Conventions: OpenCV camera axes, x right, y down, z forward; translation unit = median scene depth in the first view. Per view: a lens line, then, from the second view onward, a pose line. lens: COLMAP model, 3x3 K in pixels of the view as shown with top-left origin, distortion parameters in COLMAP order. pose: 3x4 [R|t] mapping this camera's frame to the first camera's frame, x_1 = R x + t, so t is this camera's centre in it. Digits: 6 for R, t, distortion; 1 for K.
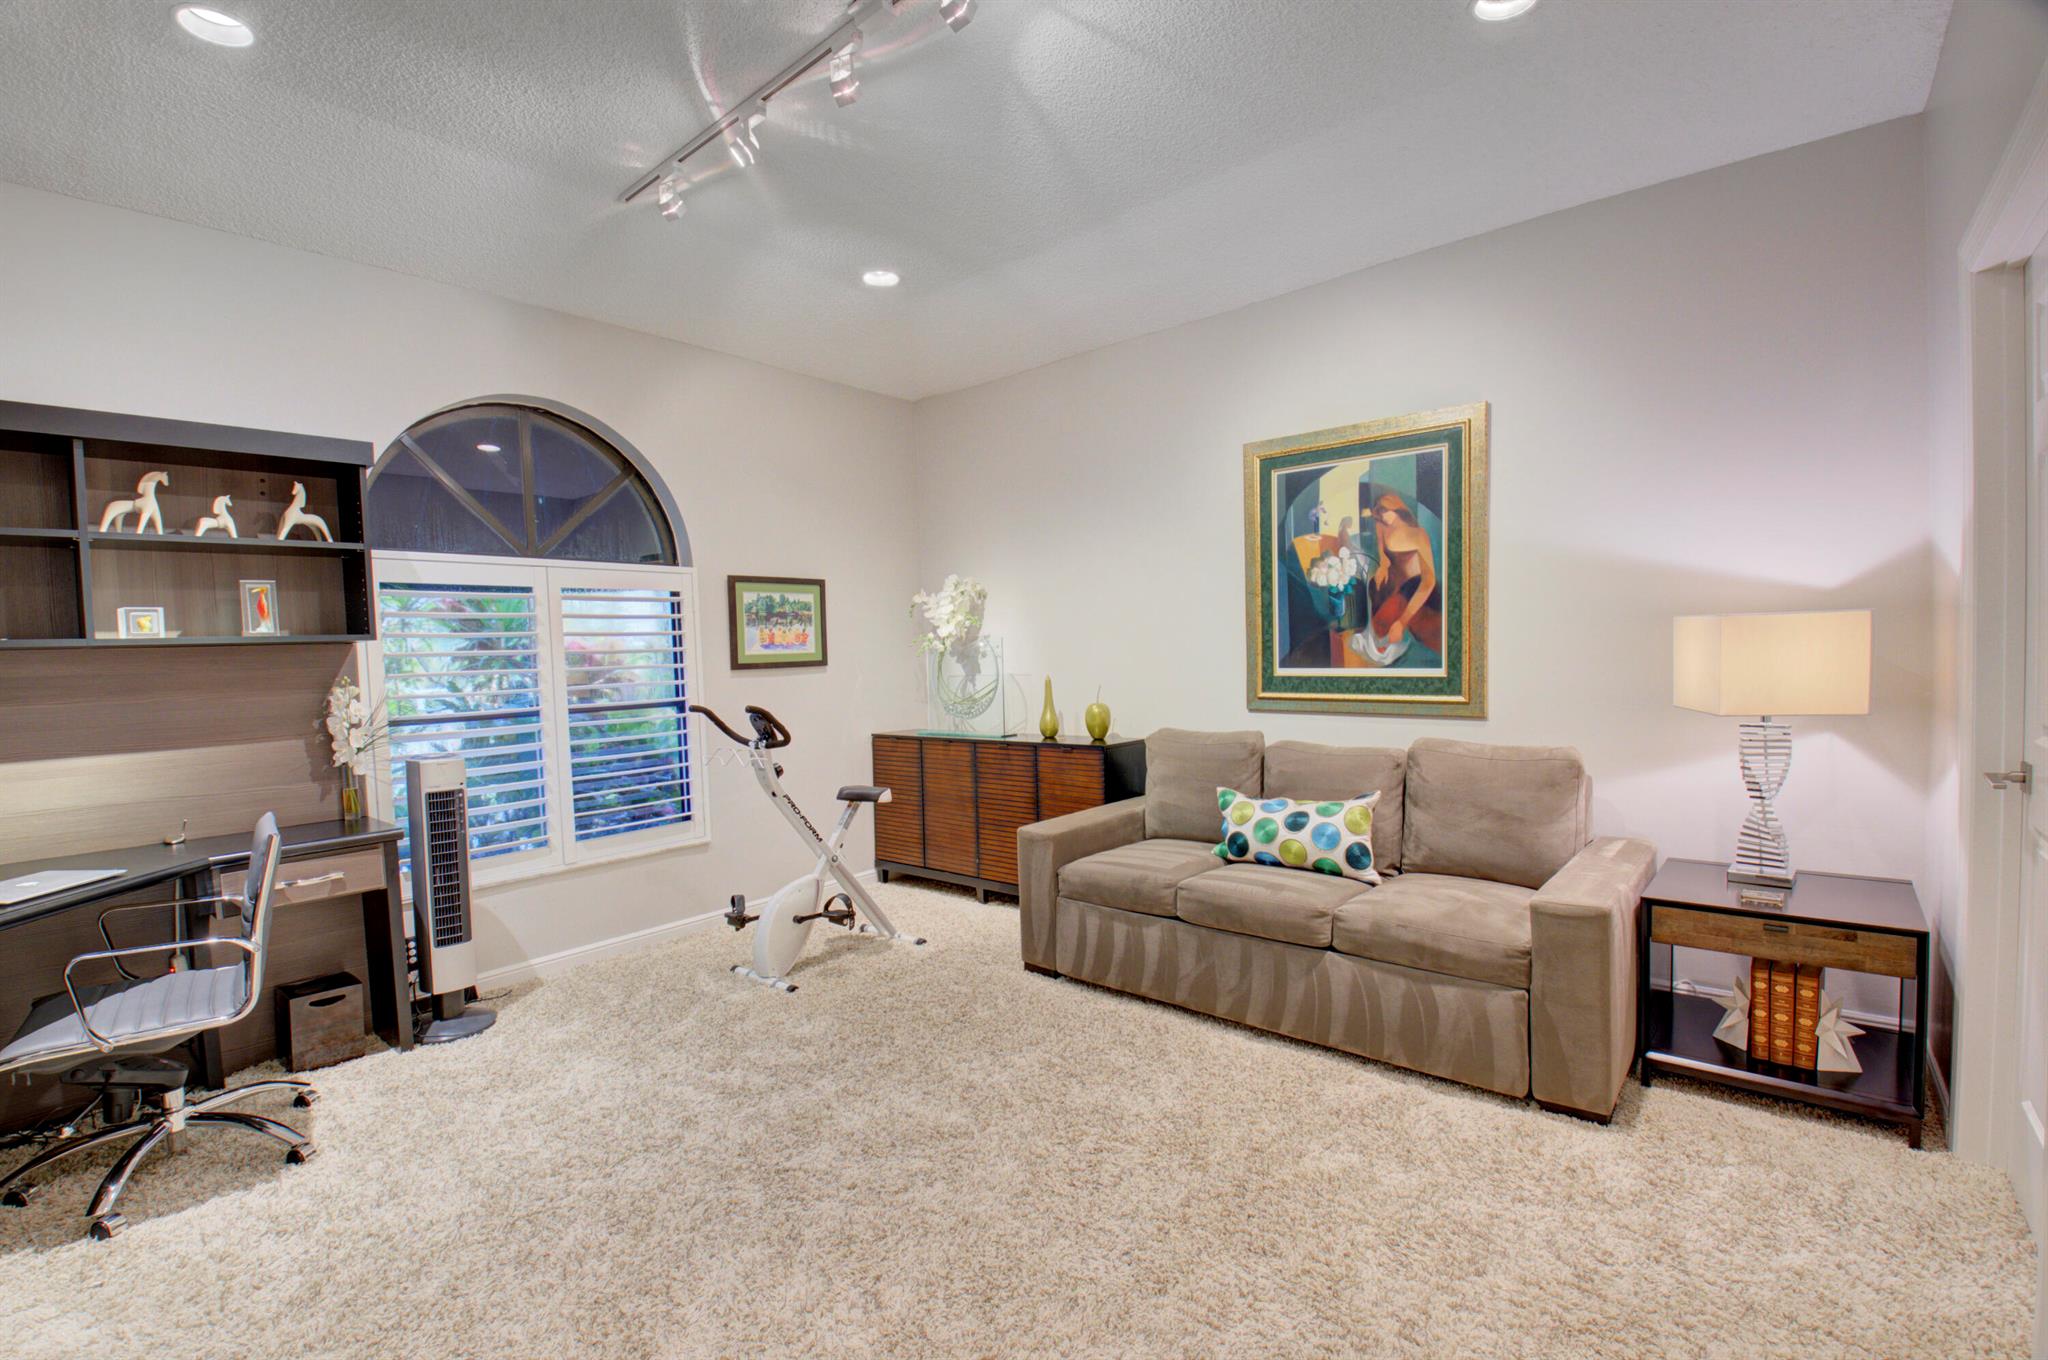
lens RADIAL K [[895.2, 0, 1022.2], [0, 895.2, 667.2], [0, 0, 1]] dist [0.004398, -0.016684]
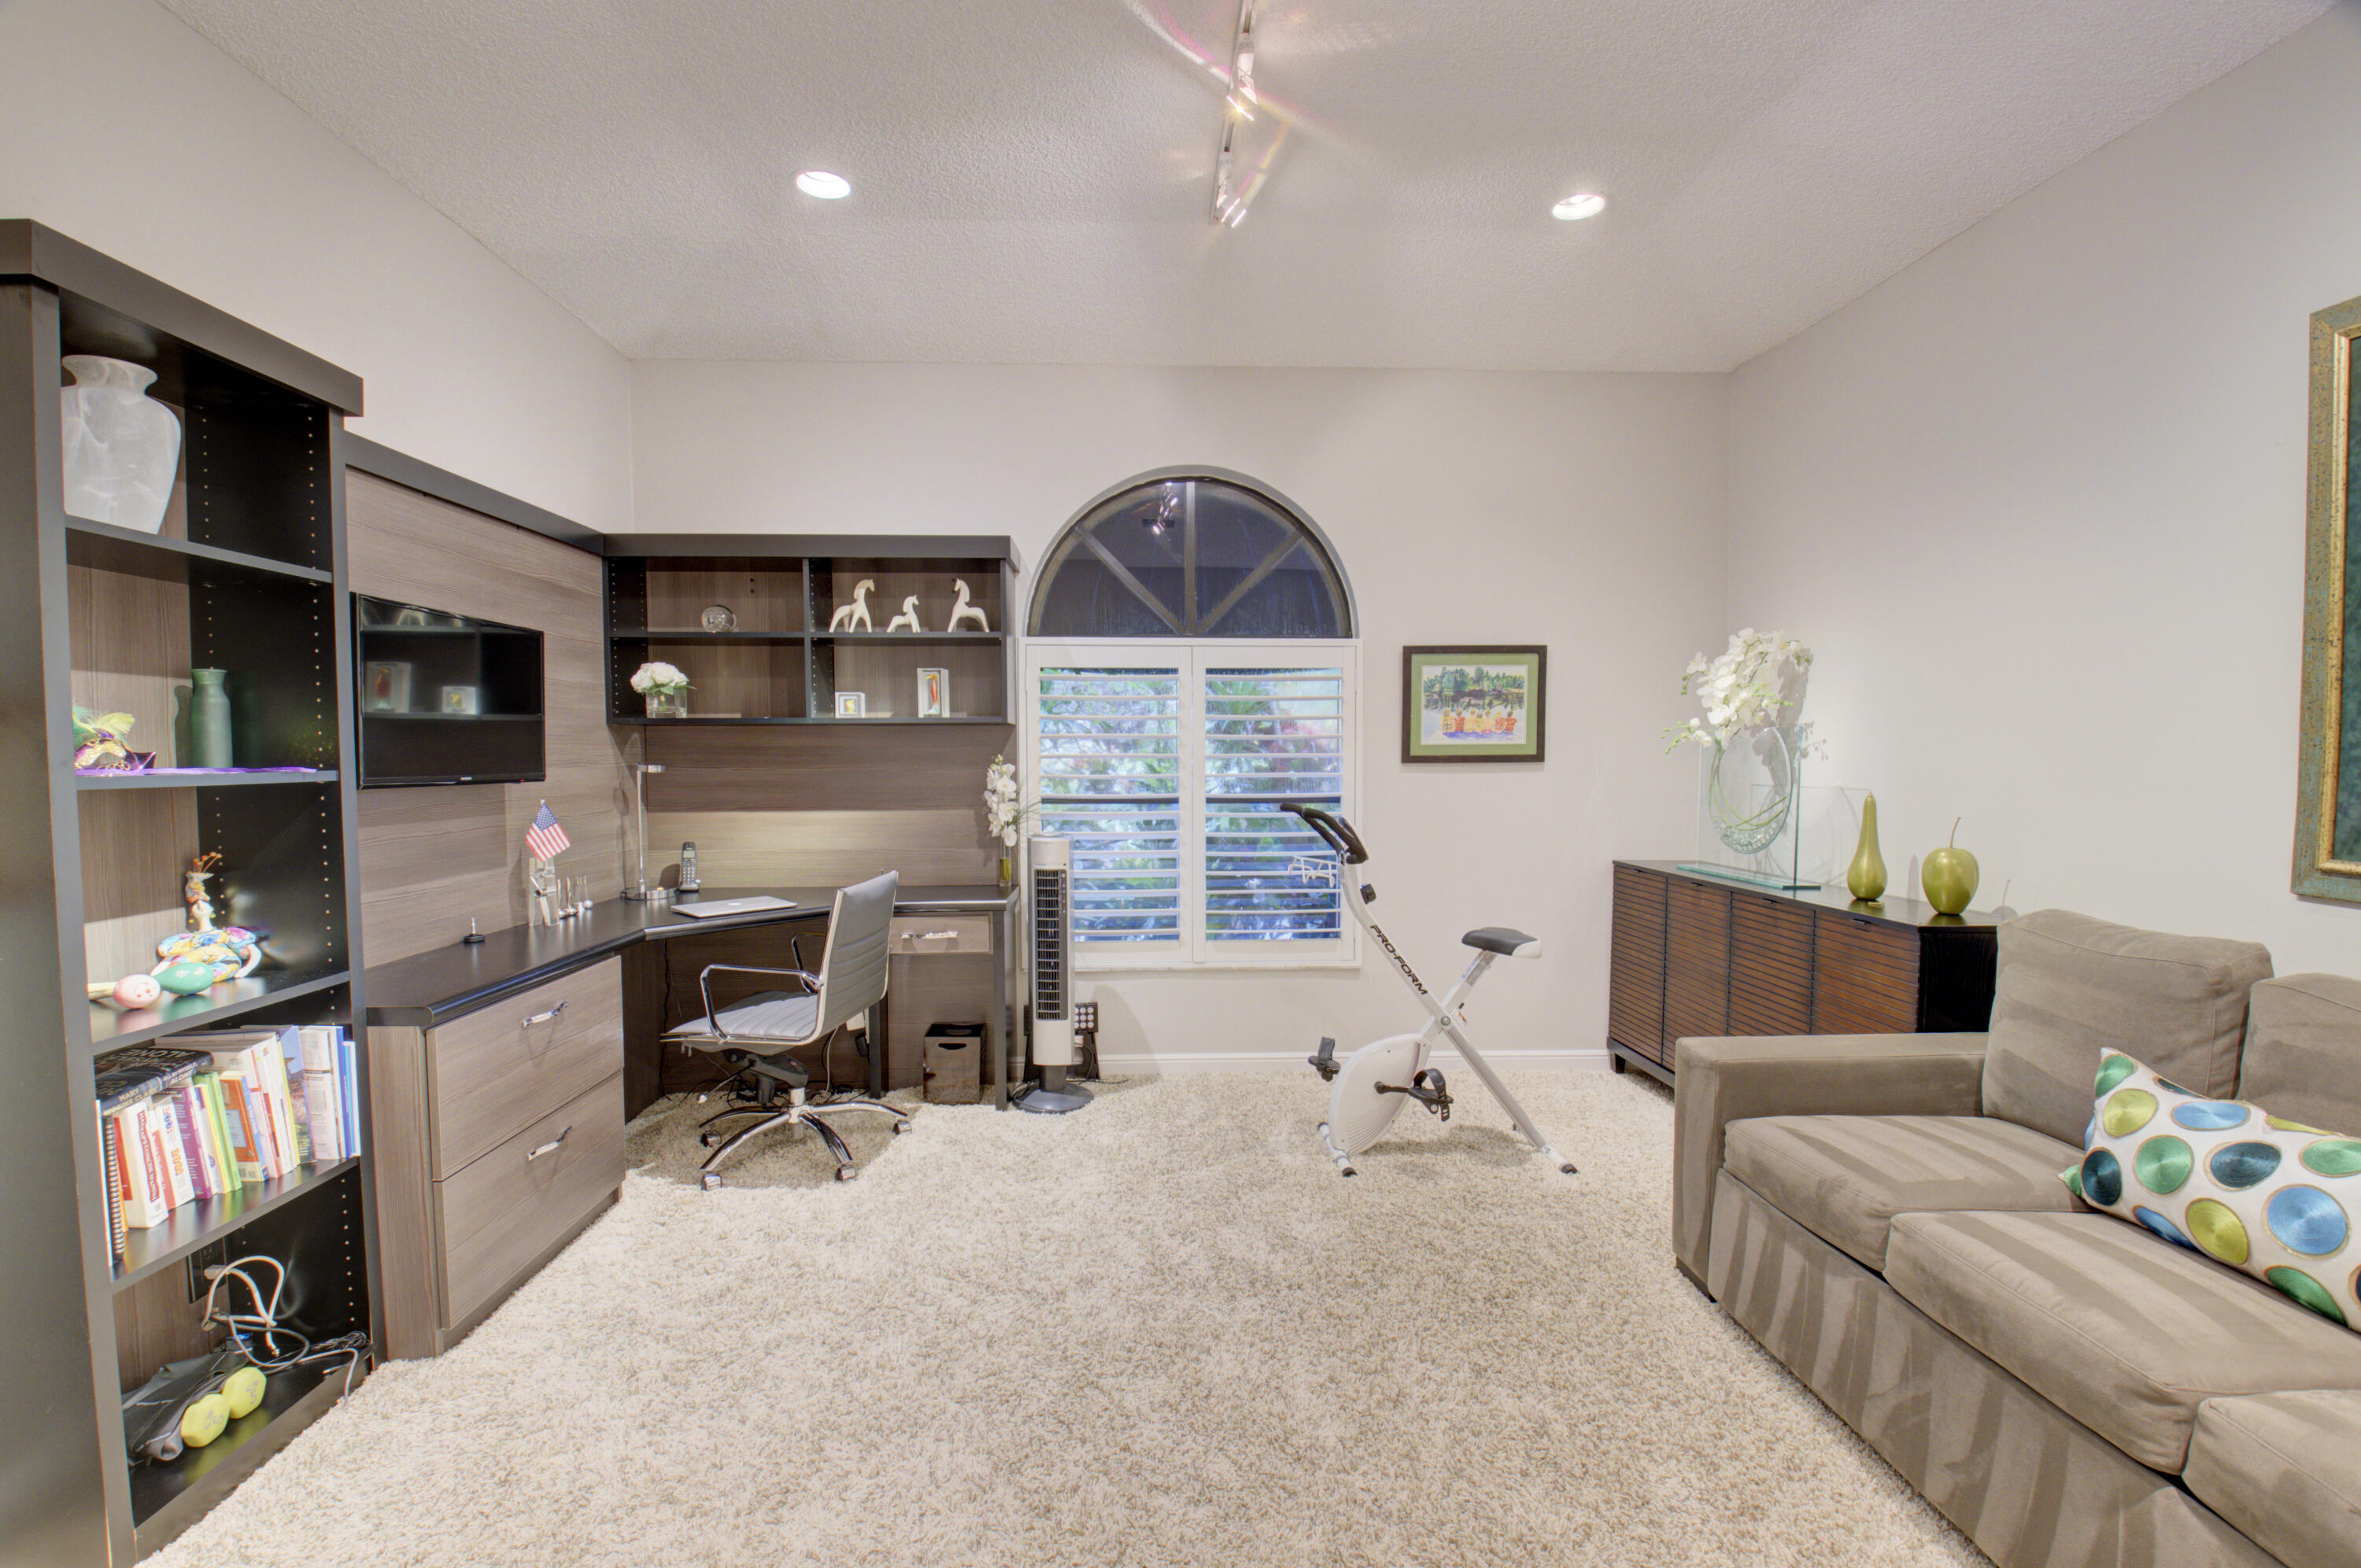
lens RADIAL K [[1031.9, 0, 1135.9], [0, 1031.9, 778.2], [0, 0, 1]] dist [0.004398, -0.016684]
pose [[0.680141, 0.050390, -0.731348, 0.266338], [-0.033823, 0.998729, 0.037358, -0.013122], [0.732301, -0.000672, 0.680981, 0.256183]]
